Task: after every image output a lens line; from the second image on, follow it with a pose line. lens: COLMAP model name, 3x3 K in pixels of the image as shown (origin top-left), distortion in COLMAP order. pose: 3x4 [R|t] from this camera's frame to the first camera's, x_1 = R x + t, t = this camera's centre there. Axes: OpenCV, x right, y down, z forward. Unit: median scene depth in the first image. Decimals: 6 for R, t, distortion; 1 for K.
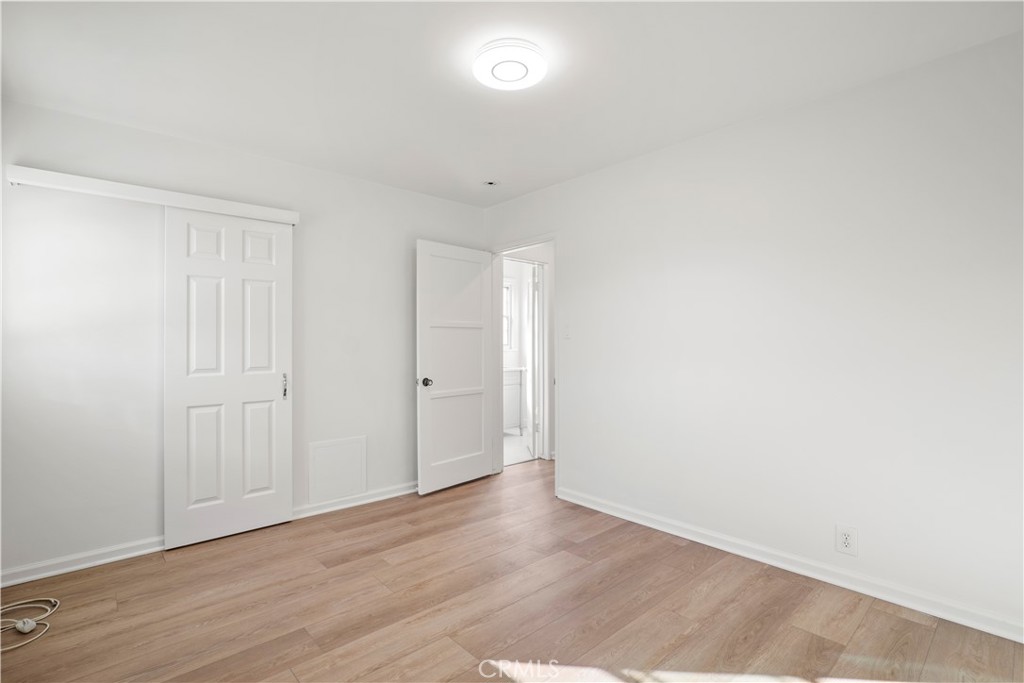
lens RADIAL K [[480.4, 0, 512.4], [0, 480.4, 343.5], [0, 0, 1]] dist [-0.018307, 0.002388]
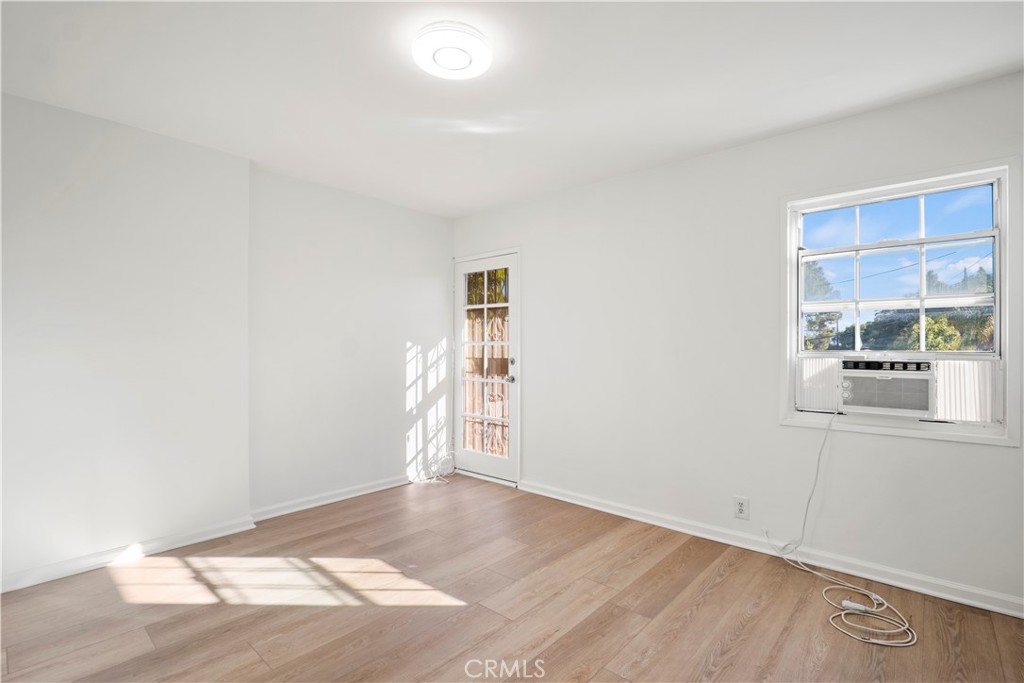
lens RADIAL K [[480.4, 0, 512.1], [0, 480.4, 341.8], [0, 0, 1]] dist [-0.018307, 0.002388]
pose [[-0.994123, 0.000469, -0.108254, -0.018663], [0.001582, 0.999947, -0.010193, -0.002461], [0.108243, -0.010305, -0.994071, 2.030966]]
